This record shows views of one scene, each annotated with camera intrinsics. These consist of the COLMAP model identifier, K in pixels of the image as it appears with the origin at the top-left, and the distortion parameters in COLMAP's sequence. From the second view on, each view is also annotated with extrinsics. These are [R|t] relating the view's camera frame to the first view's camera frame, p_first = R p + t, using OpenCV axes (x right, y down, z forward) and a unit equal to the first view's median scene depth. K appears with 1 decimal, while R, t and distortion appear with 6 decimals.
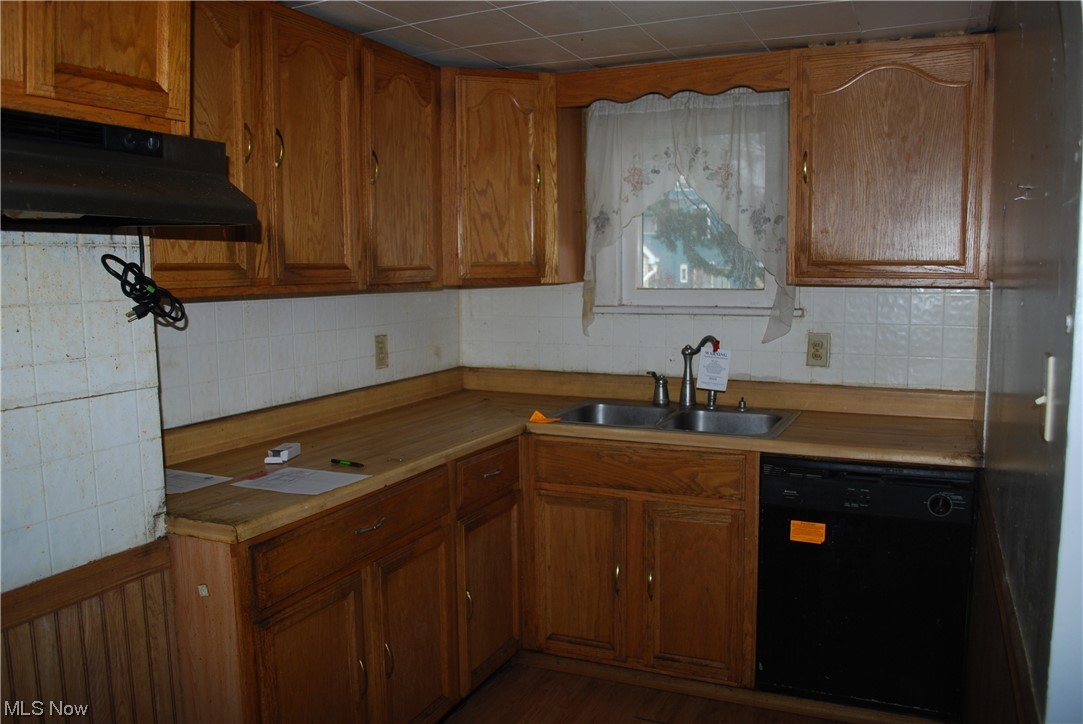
lens RADIAL K [[854.5, 0, 546.7], [0, 854.5, 358.6], [0, 0, 1]] dist [-0.079516, -0.000008]
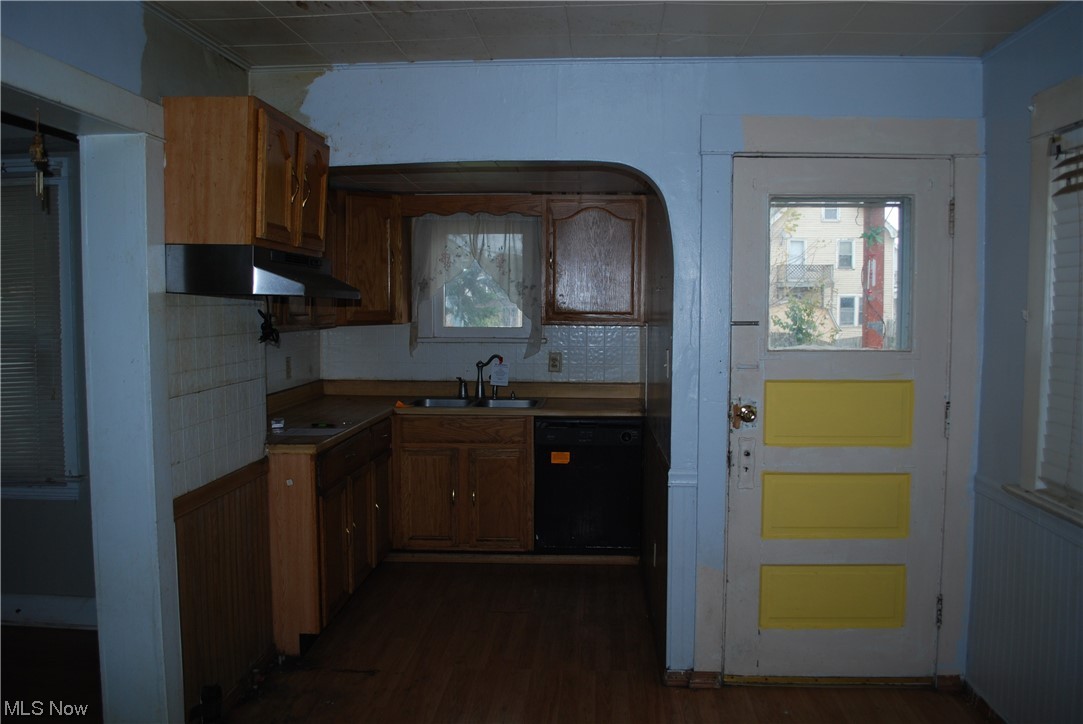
lens RADIAL K [[854.5, 0, 546.7], [0, 854.5, 358.6], [0, 0, 1]] dist [-0.079516, -0.000008]
pose [[0.930044, -0.011748, 0.367261, -0.357009], [0.027721, 0.998884, -0.038246, 0.051625], [-0.366401, 0.045752, 0.929331, -0.652885]]
